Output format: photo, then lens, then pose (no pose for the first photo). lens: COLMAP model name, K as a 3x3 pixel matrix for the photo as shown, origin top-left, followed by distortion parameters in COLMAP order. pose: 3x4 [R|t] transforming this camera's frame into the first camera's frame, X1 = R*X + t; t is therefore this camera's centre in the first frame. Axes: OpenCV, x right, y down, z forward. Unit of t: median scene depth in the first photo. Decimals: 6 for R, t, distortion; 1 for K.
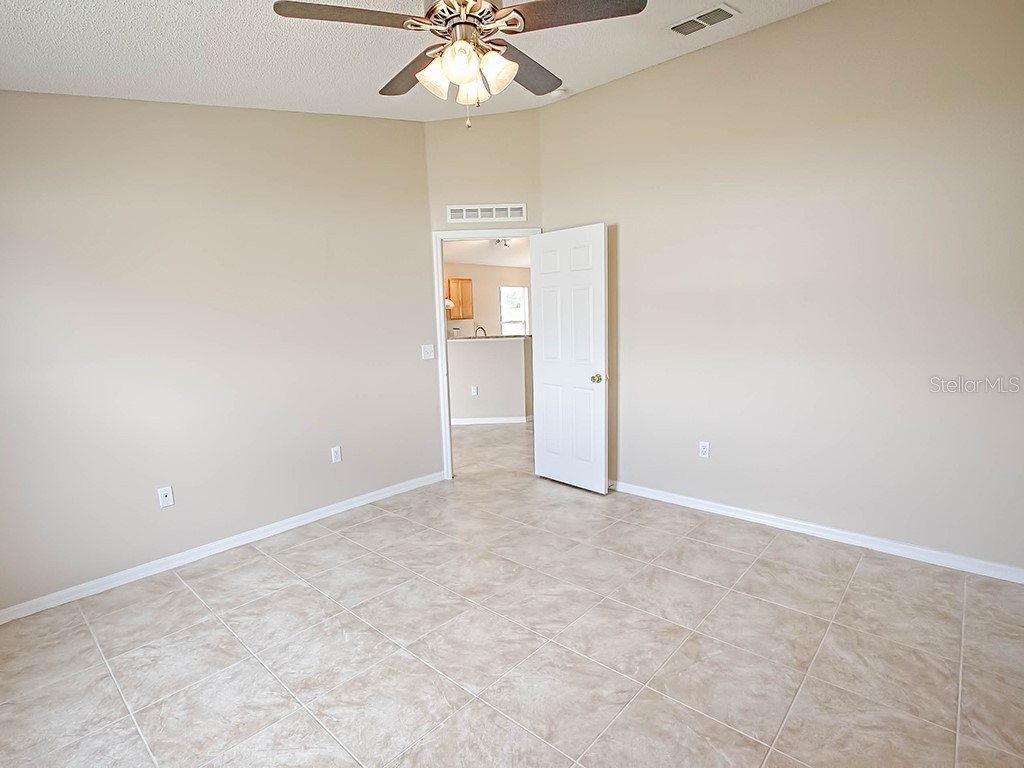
lens RADIAL K [[527.4, 0, 505.5], [0, 527.4, 383.1], [0, 0, 1]] dist [-0.046009, 0.013840]
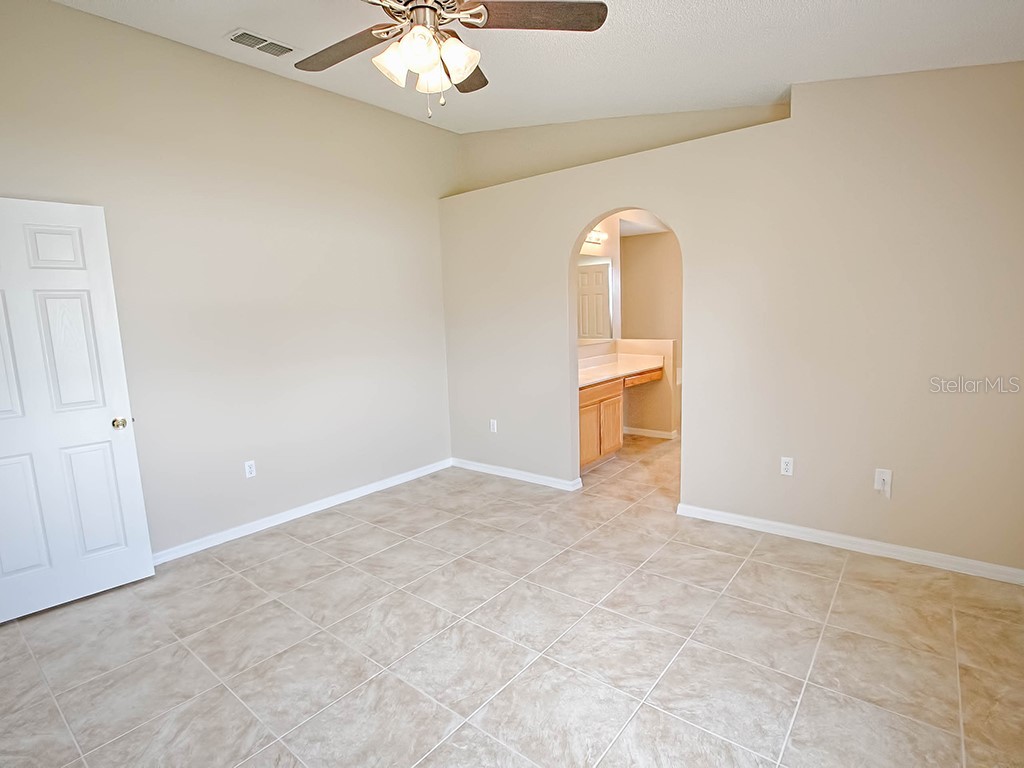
lens RADIAL K [[527.4, 0, 506.6], [0, 527.4, 389.7], [0, 0, 1]] dist [-0.046009, 0.013840]
pose [[-0.062647, -0.109298, 0.992033, -0.811867], [0.166937, 0.978835, 0.118386, -0.070578], [-0.983975, 0.173023, -0.043075, 0.756951]]
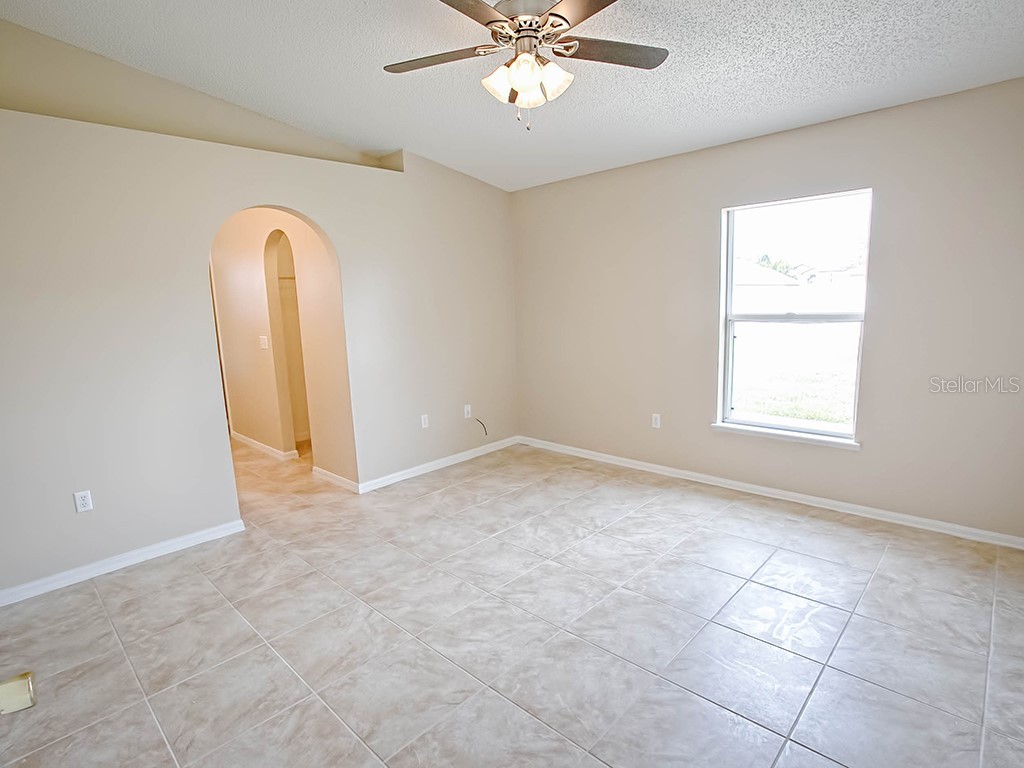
lens RADIAL K [[527.4, 0, 515.1], [0, 527.4, 383.1], [0, 0, 1]] dist [-0.046009, 0.013840]
pose [[-0.997239, 0.069579, 0.025927, -0.025430], [0.074046, 0.957854, 0.277549, -0.213502], [-0.005522, 0.278703, -0.960361, 1.687240]]
